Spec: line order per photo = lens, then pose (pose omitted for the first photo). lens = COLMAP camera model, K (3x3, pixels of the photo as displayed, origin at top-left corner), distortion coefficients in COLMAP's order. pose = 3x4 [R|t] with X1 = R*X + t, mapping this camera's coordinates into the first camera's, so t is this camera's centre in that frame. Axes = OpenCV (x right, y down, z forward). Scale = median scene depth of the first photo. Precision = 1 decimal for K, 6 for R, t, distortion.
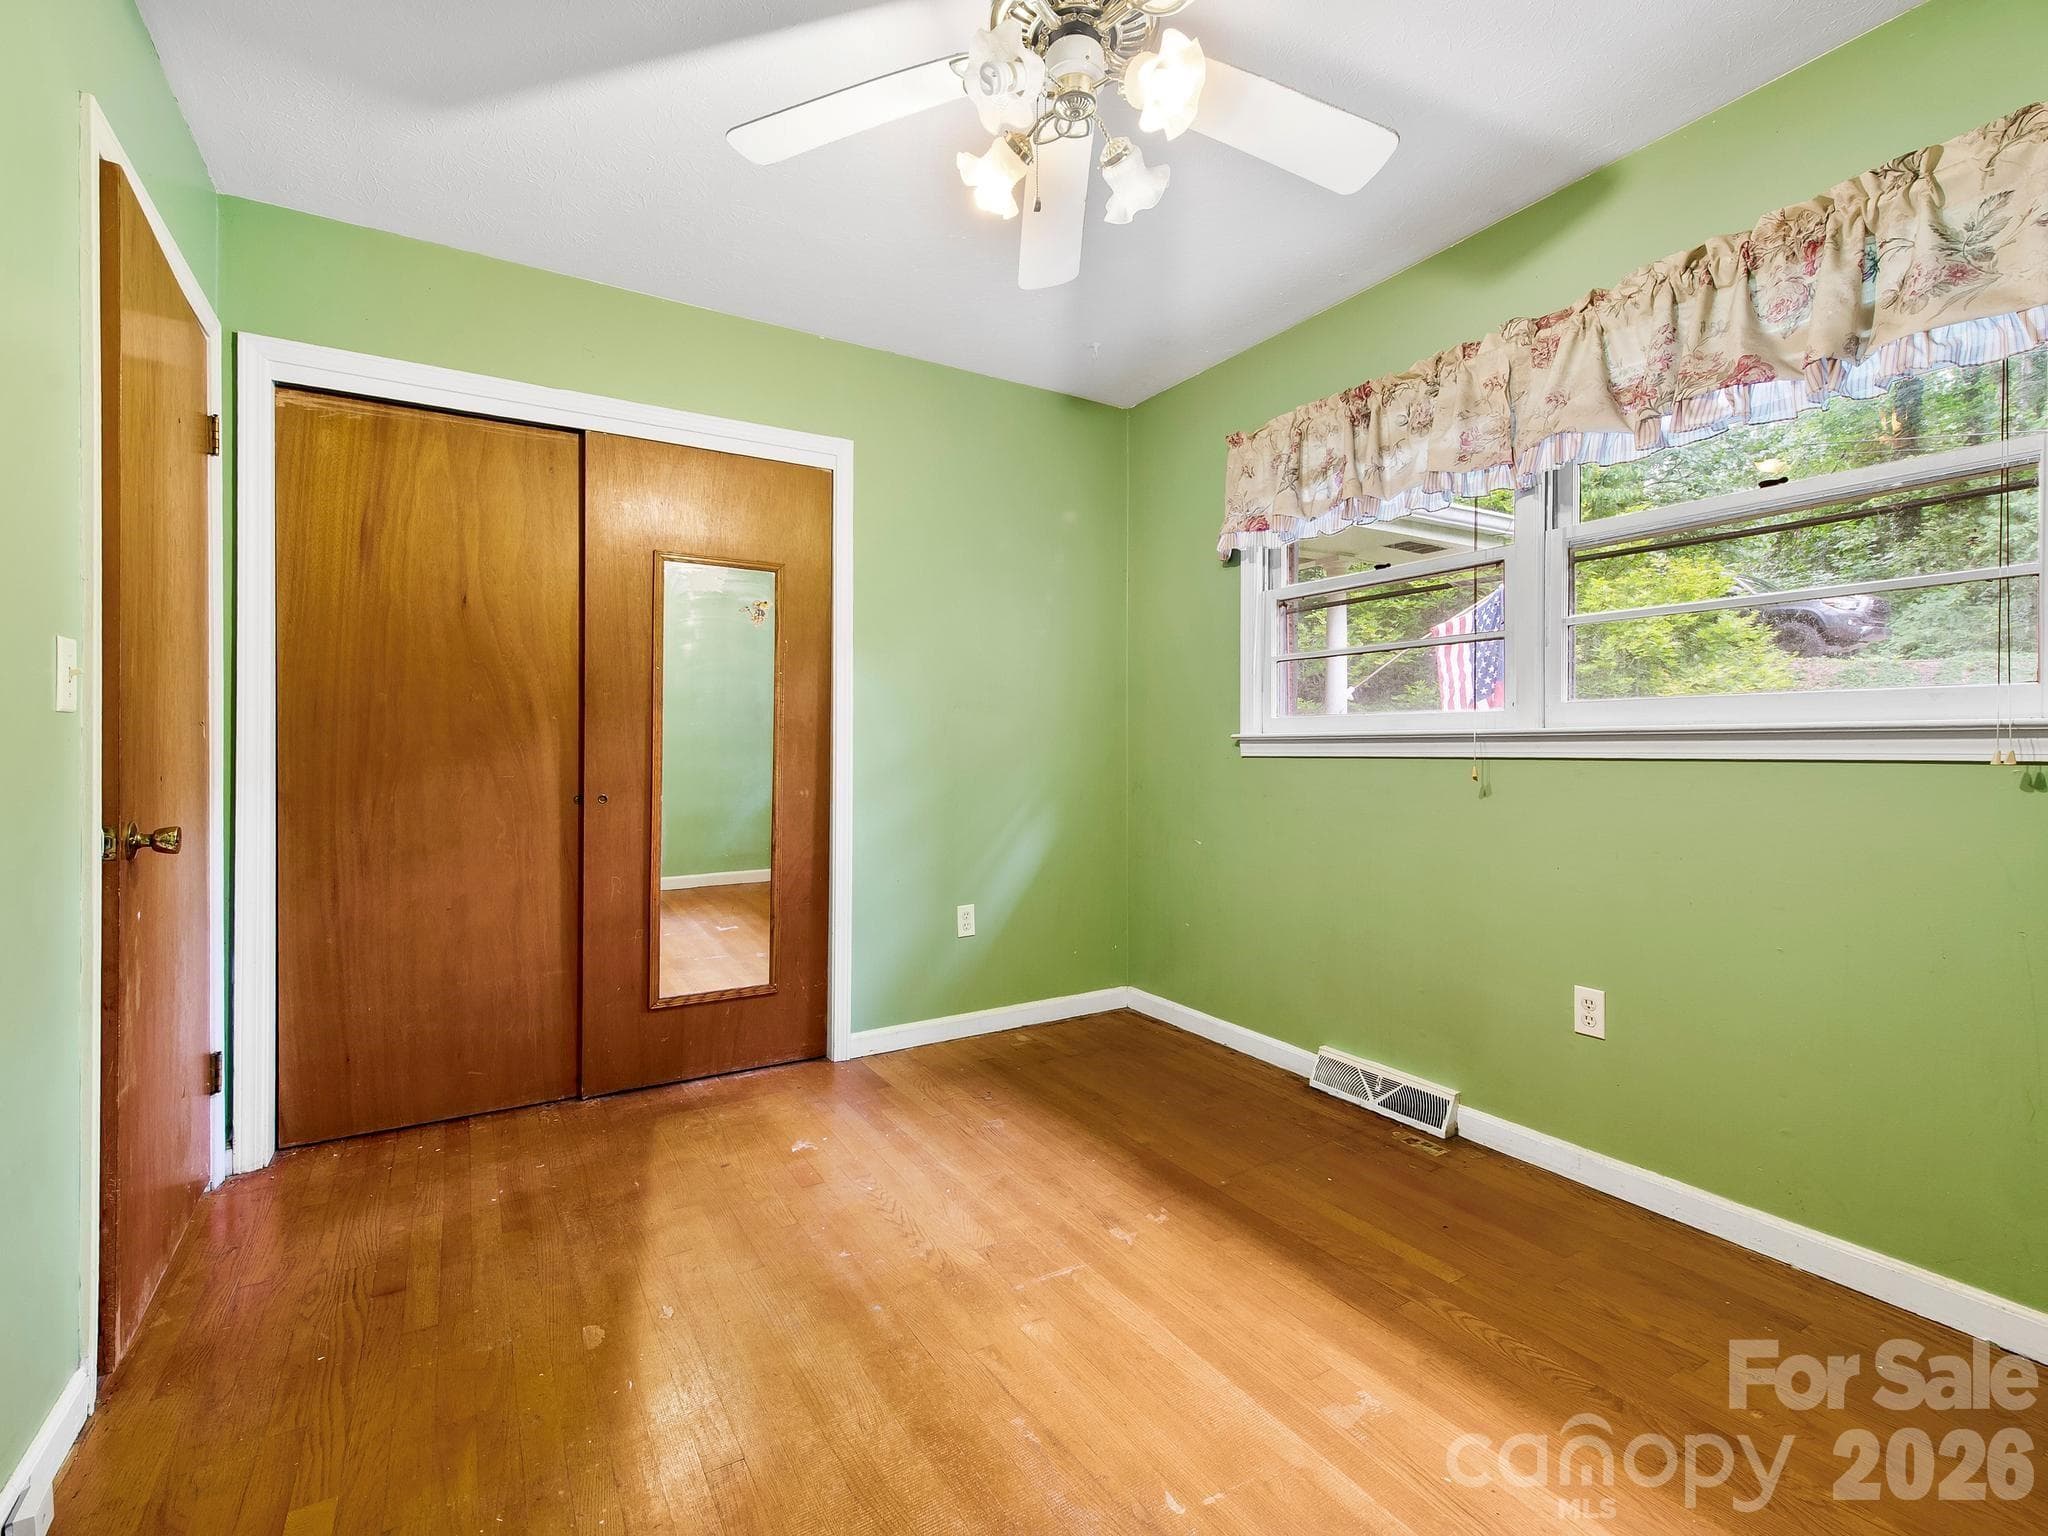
lens RADIAL K [[959.5, 0, 1026.6], [0, 959.5, 764.3], [0, 0, 1]] dist [0.002434, -0.000069]
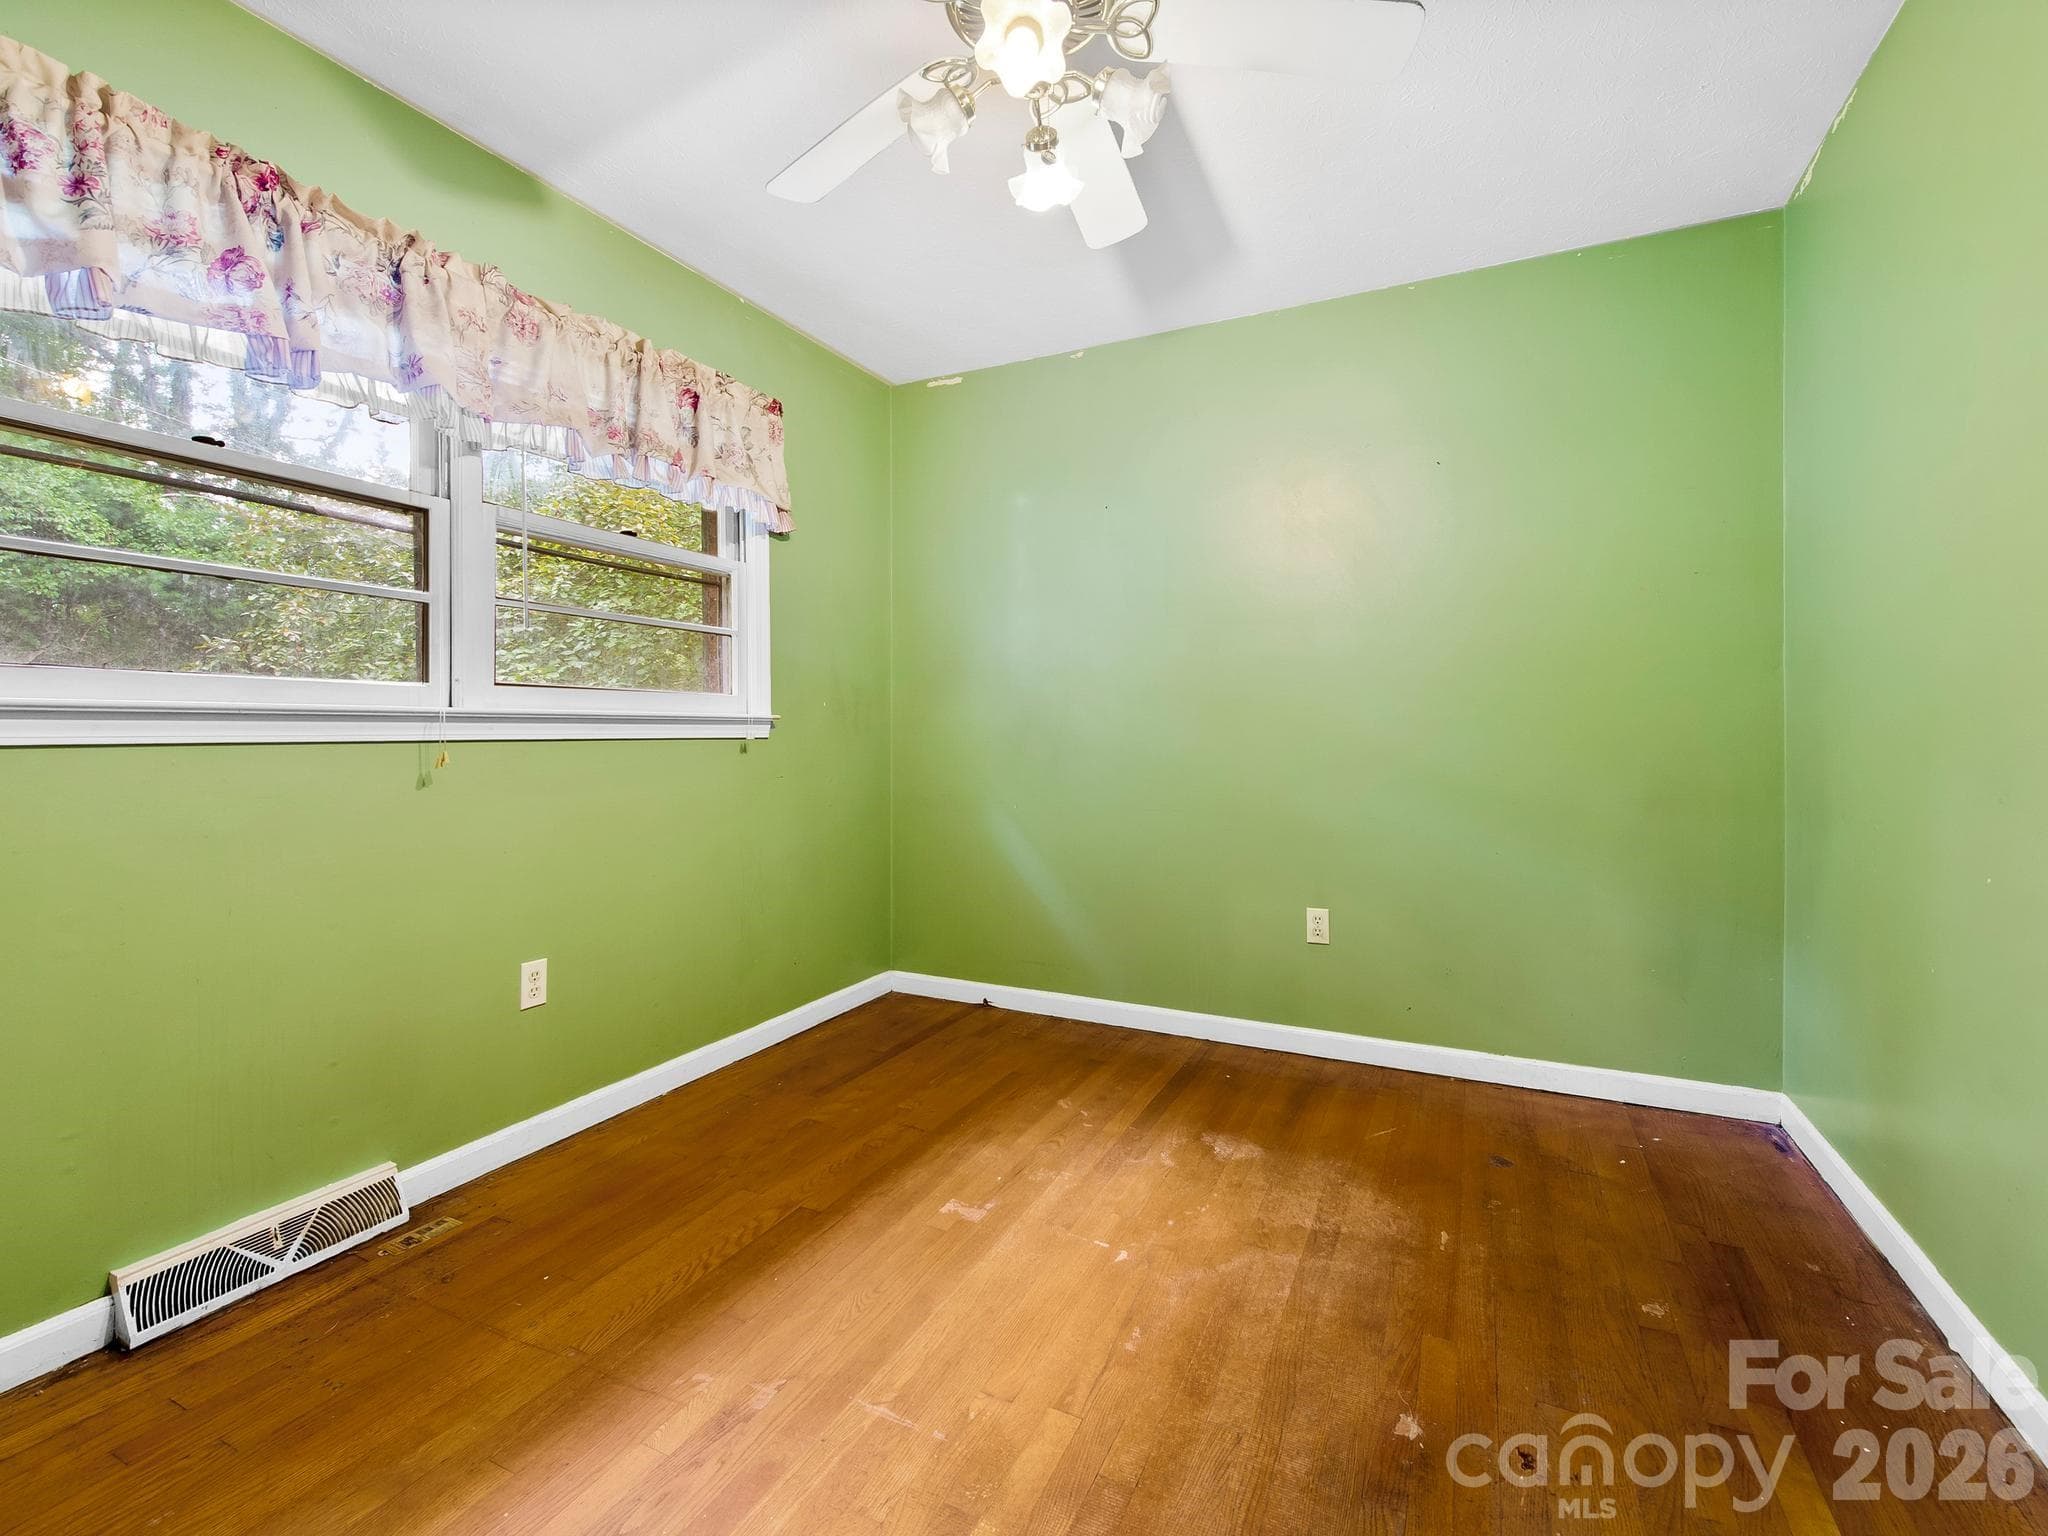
lens RADIAL K [[979.5, 0, 1027.2], [0, 979.5, 723.2], [0, 0, 1]] dist [0.001394, 0.000015]
pose [[-0.581554, -0.009248, 0.813455, -0.530278], [-0.002492, 0.999951, 0.009587, -0.032680], [-0.813504, 0.003548, -0.581549, 1.068467]]
